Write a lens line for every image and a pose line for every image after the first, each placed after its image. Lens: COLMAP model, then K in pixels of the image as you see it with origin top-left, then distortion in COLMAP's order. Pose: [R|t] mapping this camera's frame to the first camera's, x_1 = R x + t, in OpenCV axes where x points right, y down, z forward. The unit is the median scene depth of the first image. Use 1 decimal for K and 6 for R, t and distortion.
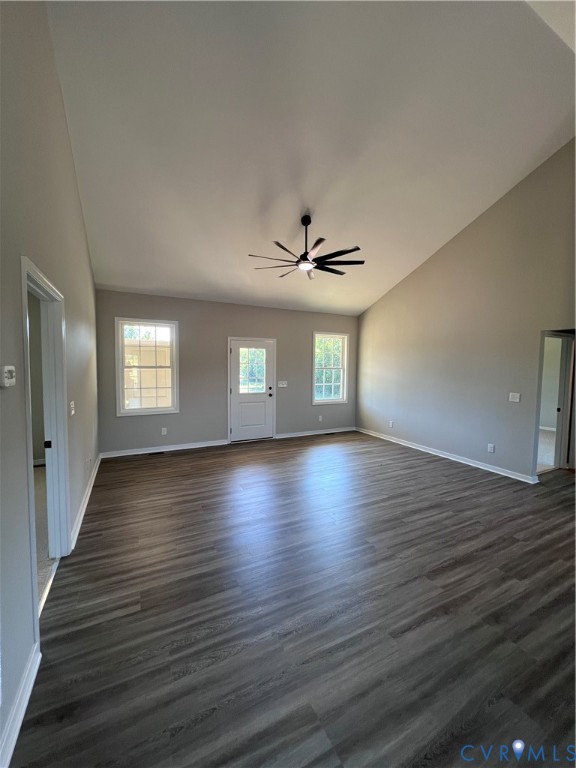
lens RADIAL K [[309.2, 0, 288.0], [0, 309.2, 384.0], [0, 0, 1]] dist [-0.003275, -0.000280]
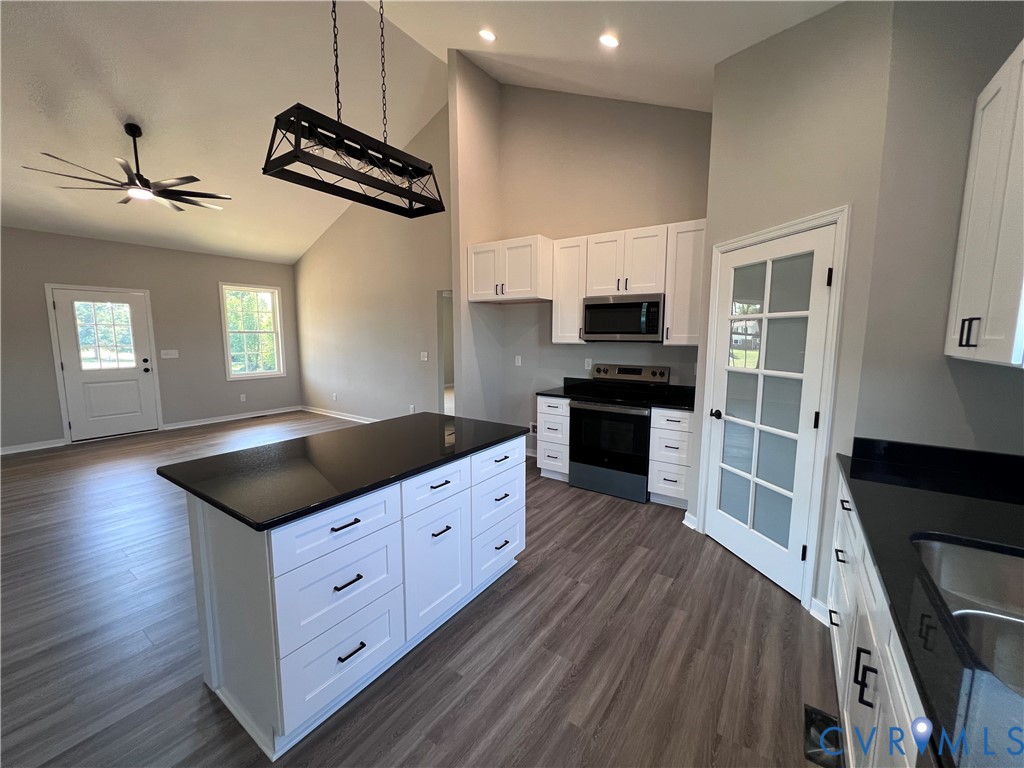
lens RADIAL K [[412.6, 0, 512.0], [0, 412.6, 384.0], [0, 0, 1]] dist [0.001537, 0.000319]
pose [[0.883634, -0.068090, 0.463200, 0.241601], [0.039287, 0.996662, 0.071562, 0.032599], [-0.466527, -0.045037, 0.883360, -0.228533]]
